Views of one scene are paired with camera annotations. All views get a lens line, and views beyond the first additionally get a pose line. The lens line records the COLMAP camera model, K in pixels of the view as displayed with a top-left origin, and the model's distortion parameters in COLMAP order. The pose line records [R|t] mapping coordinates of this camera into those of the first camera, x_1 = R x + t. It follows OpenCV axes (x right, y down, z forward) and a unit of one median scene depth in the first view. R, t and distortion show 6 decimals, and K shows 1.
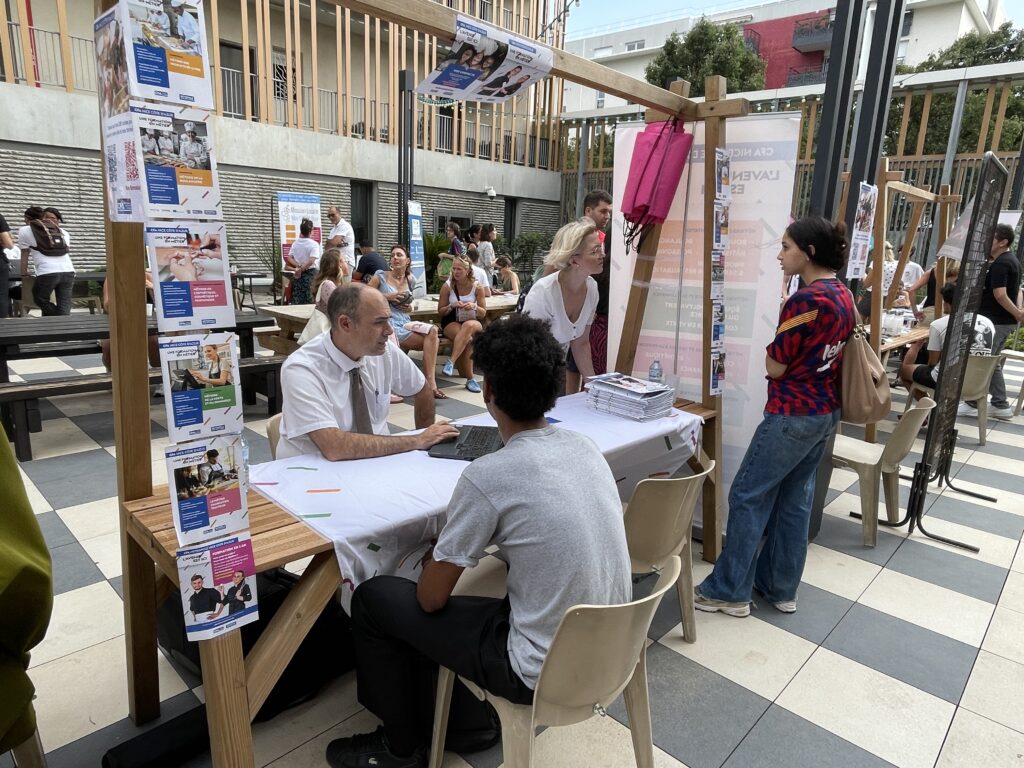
lens RADIAL K [[636.4, 0, 525.6], [0, 636.4, 385.9], [0, 0, 1]] dist [-0.018814, 0.006240]
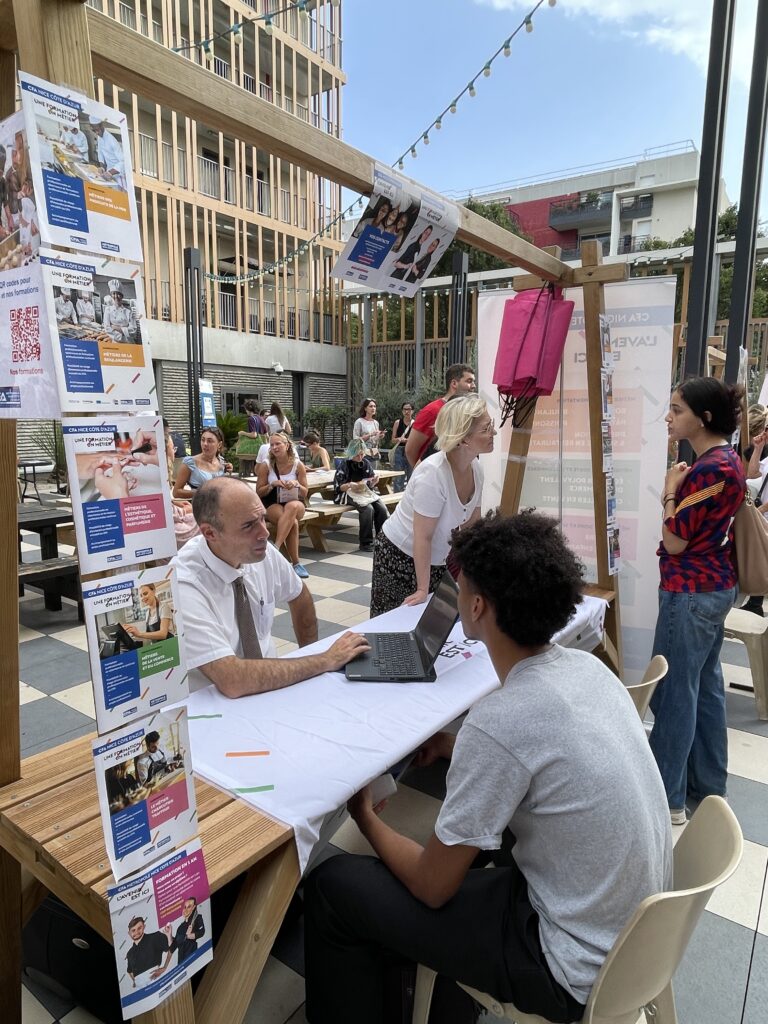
lens RADIAL K [[636.4, 0, 384.1], [0, 636.4, 512.1], [0, 0, 1]] dist [-0.018814, 0.006240]
pose [[0.991336, -0.055012, 0.119278, -0.188295], [0.063225, 0.995801, -0.066203, -0.049244], [-0.115135, 0.073171, 0.990651, 0.153797]]
